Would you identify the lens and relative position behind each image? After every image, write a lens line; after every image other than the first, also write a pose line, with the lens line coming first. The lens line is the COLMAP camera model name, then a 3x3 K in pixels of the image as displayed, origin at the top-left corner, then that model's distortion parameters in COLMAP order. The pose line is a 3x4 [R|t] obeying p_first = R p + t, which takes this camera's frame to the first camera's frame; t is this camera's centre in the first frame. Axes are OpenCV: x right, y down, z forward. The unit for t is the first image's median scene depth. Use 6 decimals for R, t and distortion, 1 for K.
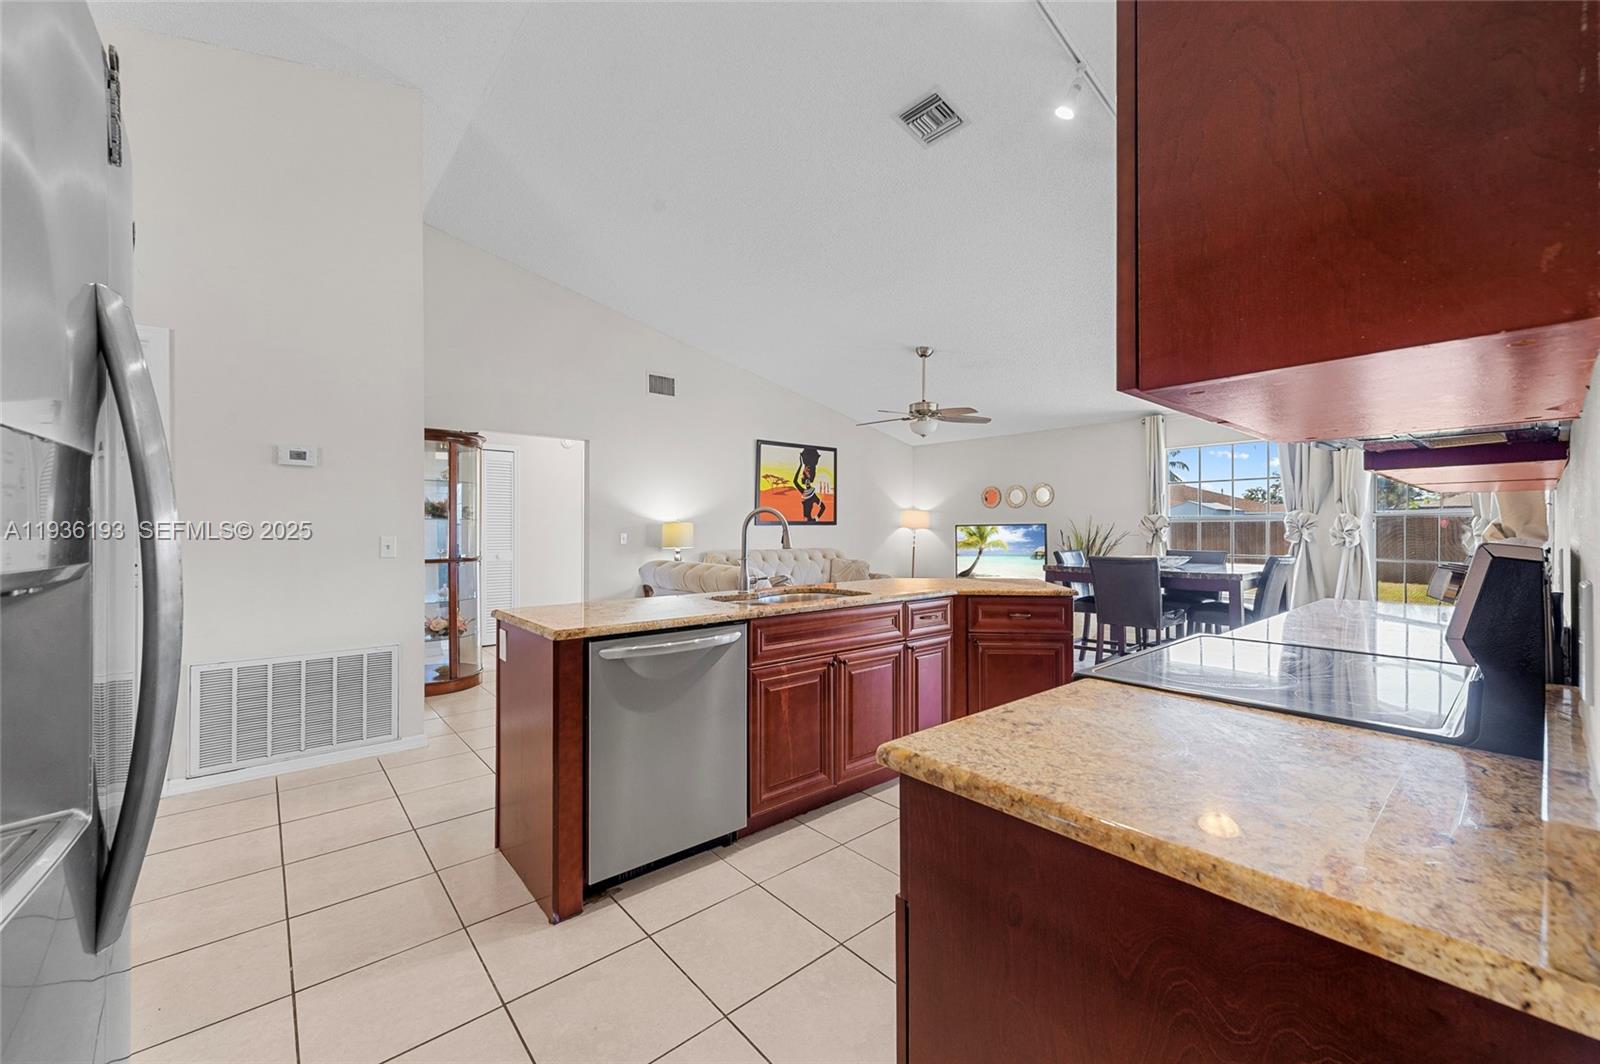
lens RADIAL K [[623.6, 0, 801.2], [0, 623.6, 524.5], [0, 0, 1]] dist [0.006812, -0.001767]
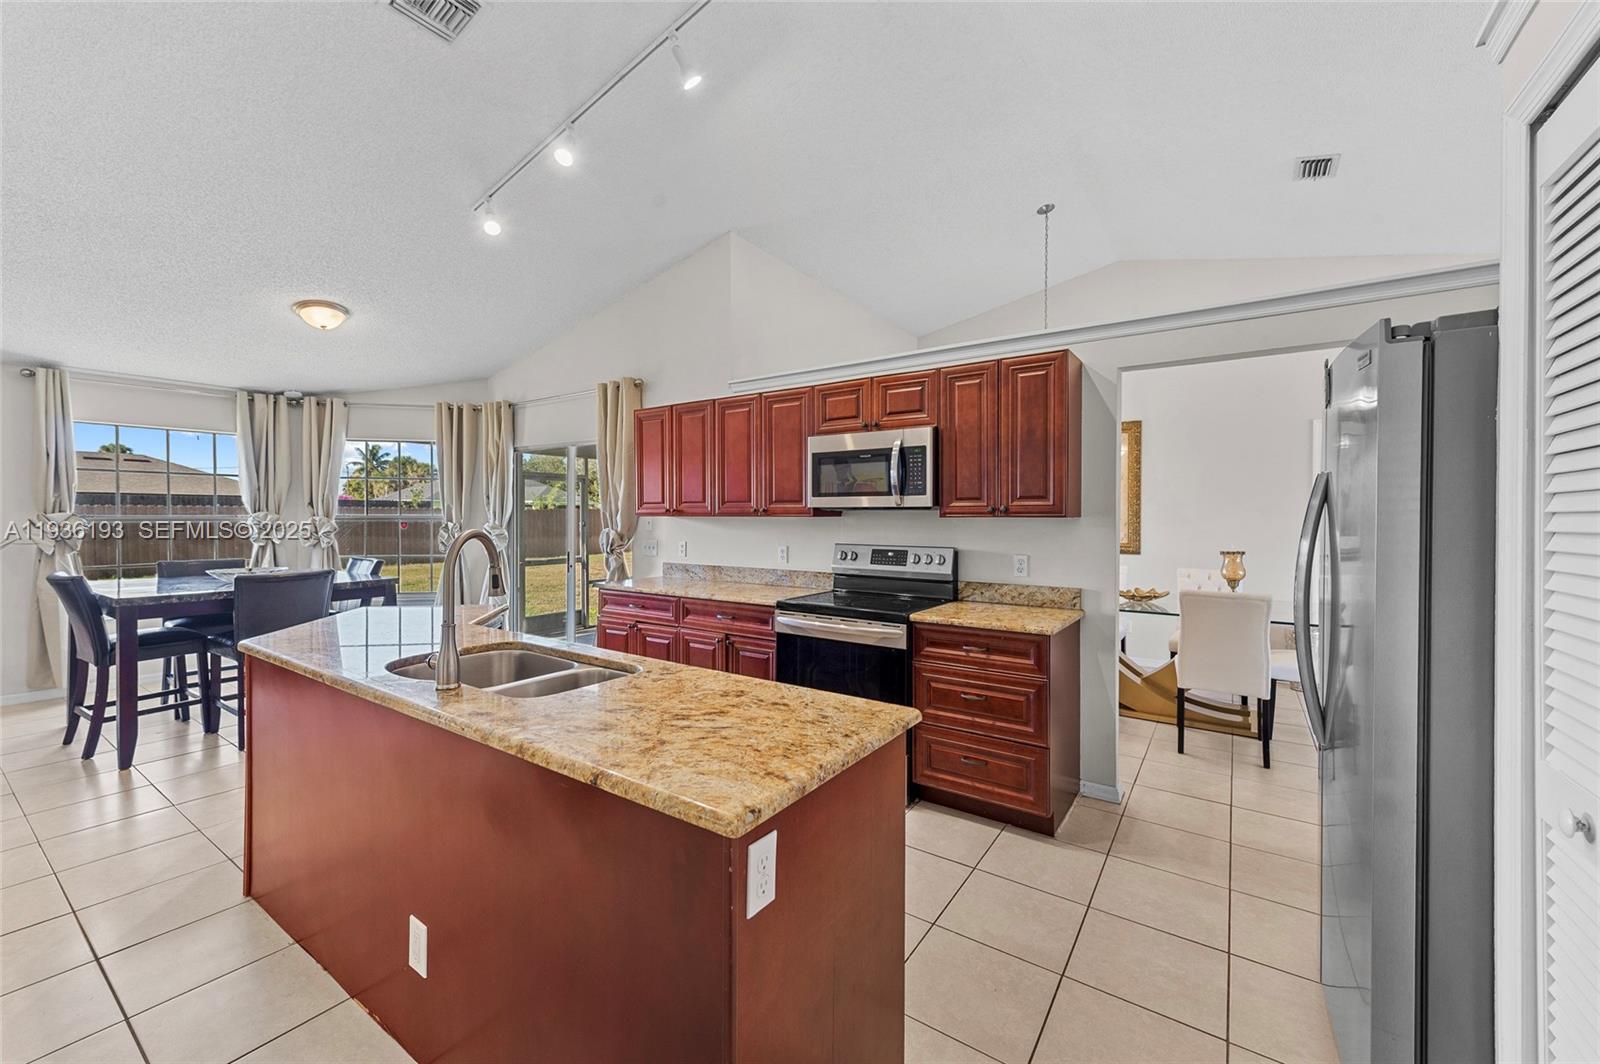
lens RADIAL K [[623.6, 0, 790.8], [0, 623.6, 522.0], [0, 0, 1]] dist [0.006812, -0.001767]
pose [[-0.252839, -0.009735, 0.967459, -0.268711], [-0.009387, 0.999927, 0.007609, -0.016589], [-0.967463, -0.007158, -0.252912, 0.337226]]
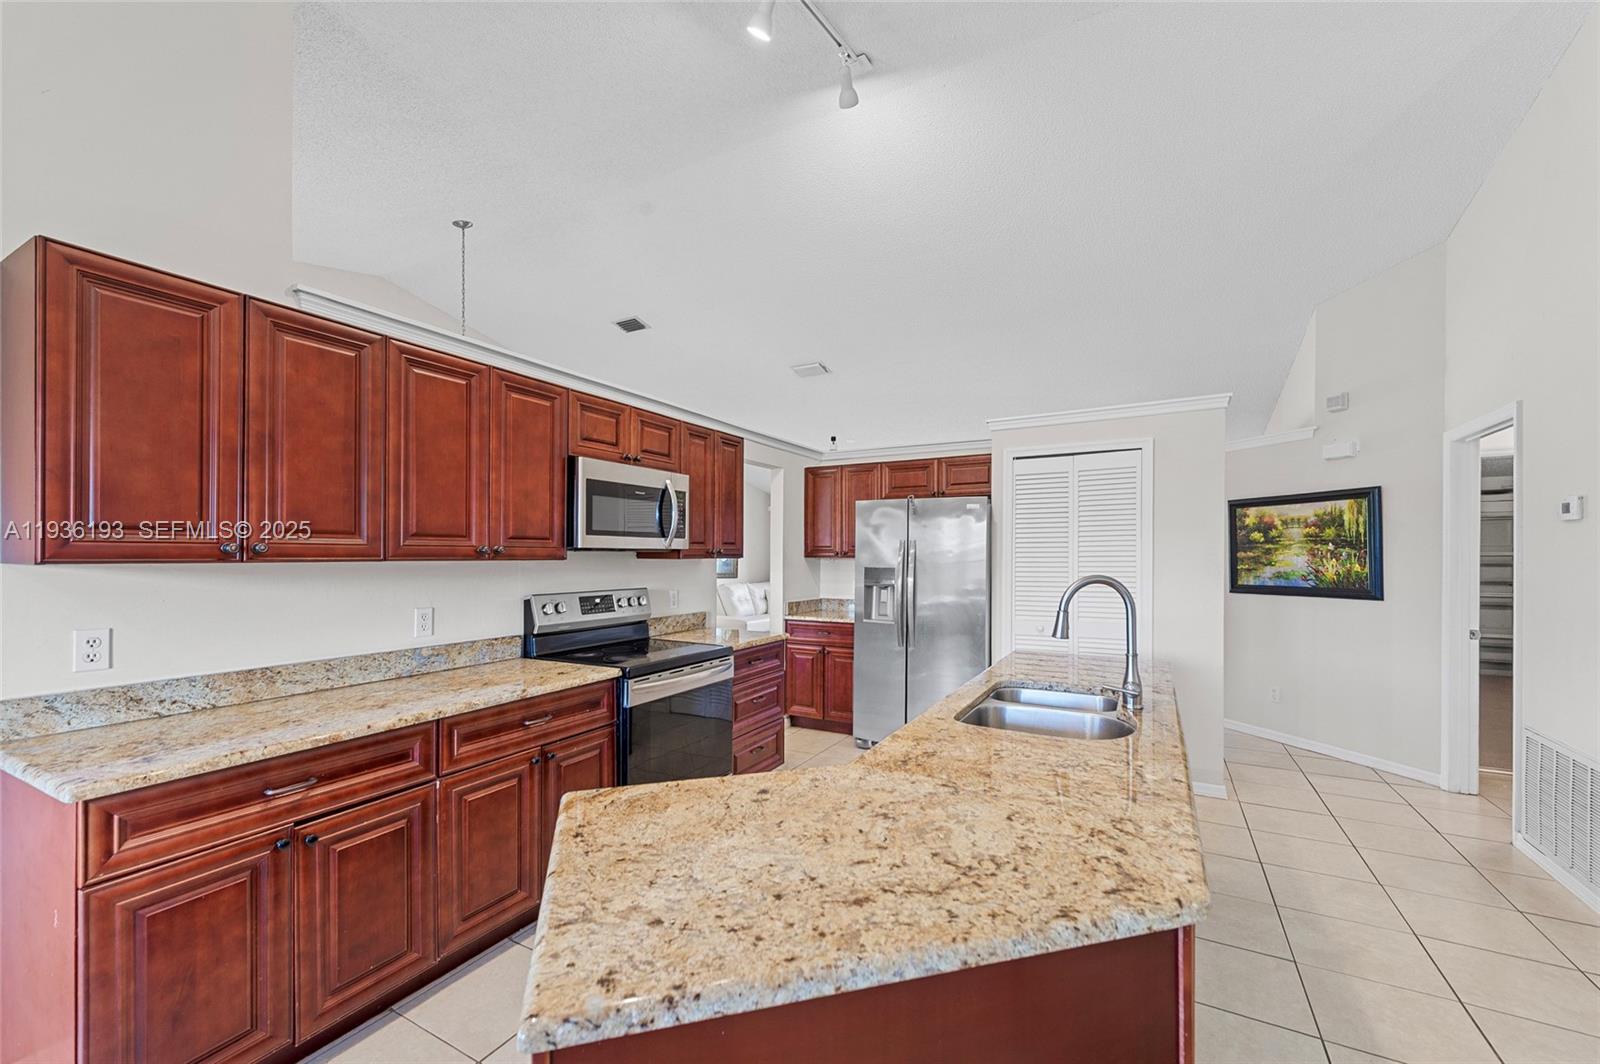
lens RADIAL K [[623.6, 0, 801.6], [0, 623.6, 553.2], [0, 0, 1]] dist [0.006812, -0.001767]
pose [[-0.940826, 0.000528, -0.338890, 0.171561], [0.003896, 0.999950, -0.009258, -0.017170], [0.338868, -0.010030, -0.940780, 0.584711]]
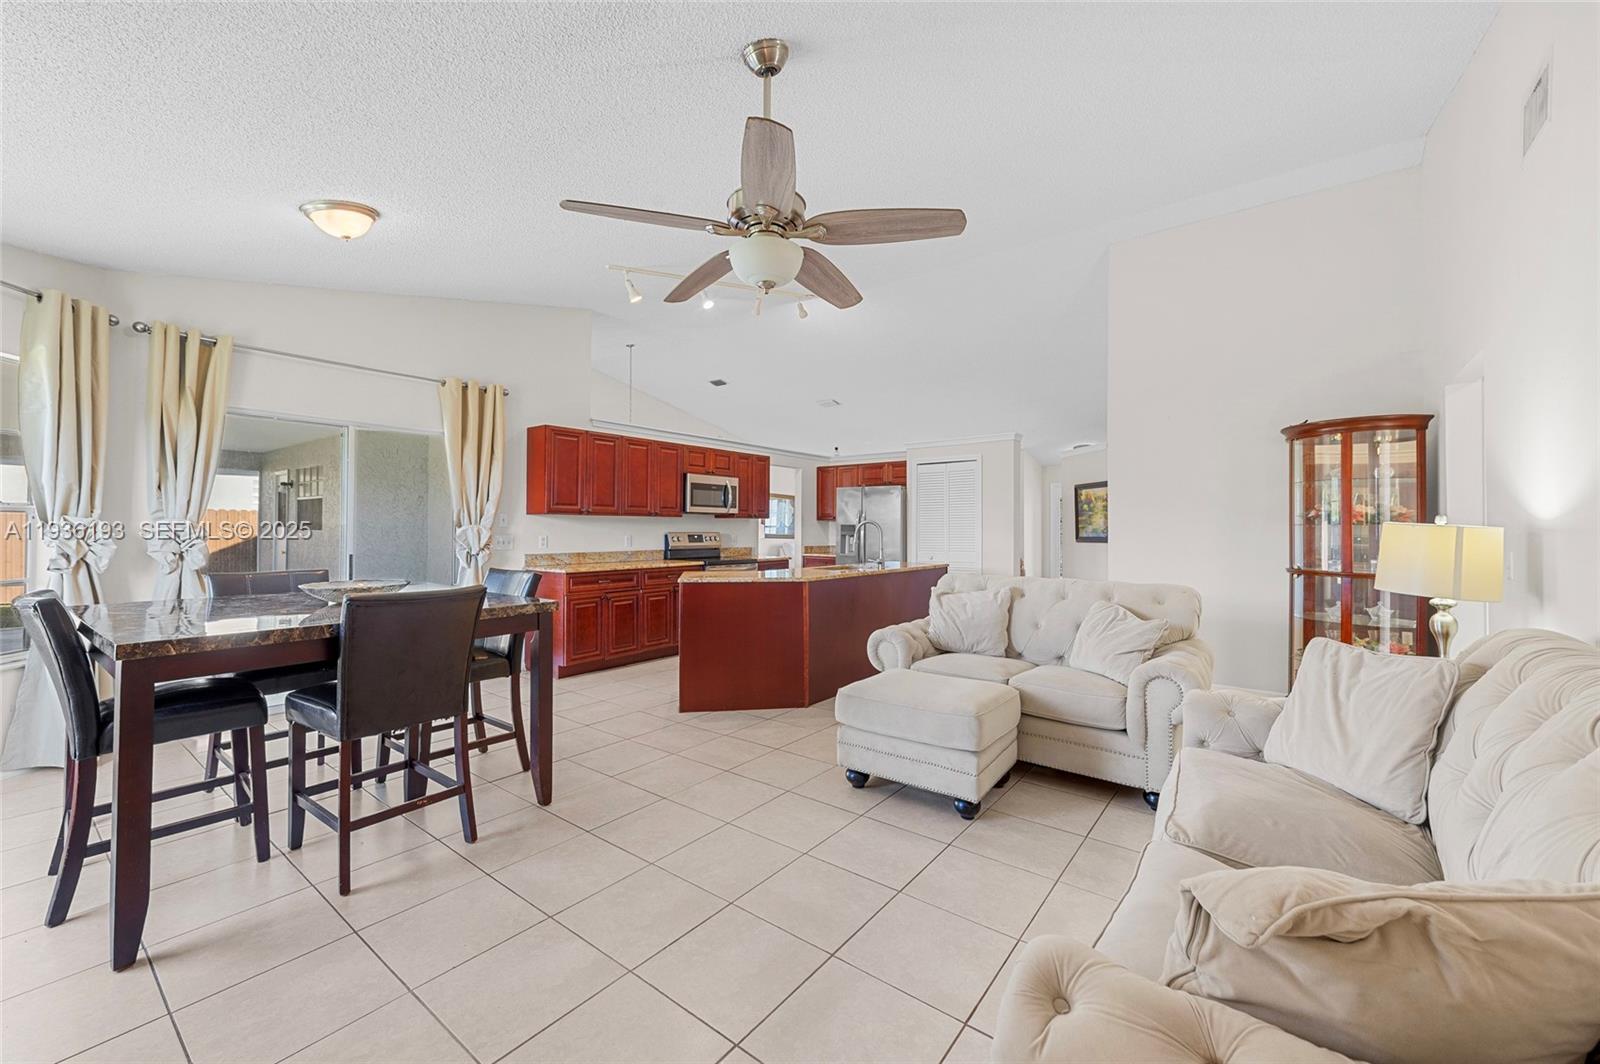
lens RADIAL K [[623.6, 0, 809.6], [0, 623.6, 523.7], [0, 0, 1]] dist [0.006812, -0.001767]
pose [[-0.981206, -0.002699, -0.192942, 0.171243], [0.000374, 0.999874, -0.015891, 0.005103], [0.192961, -0.015664, -0.981081, 1.060179]]
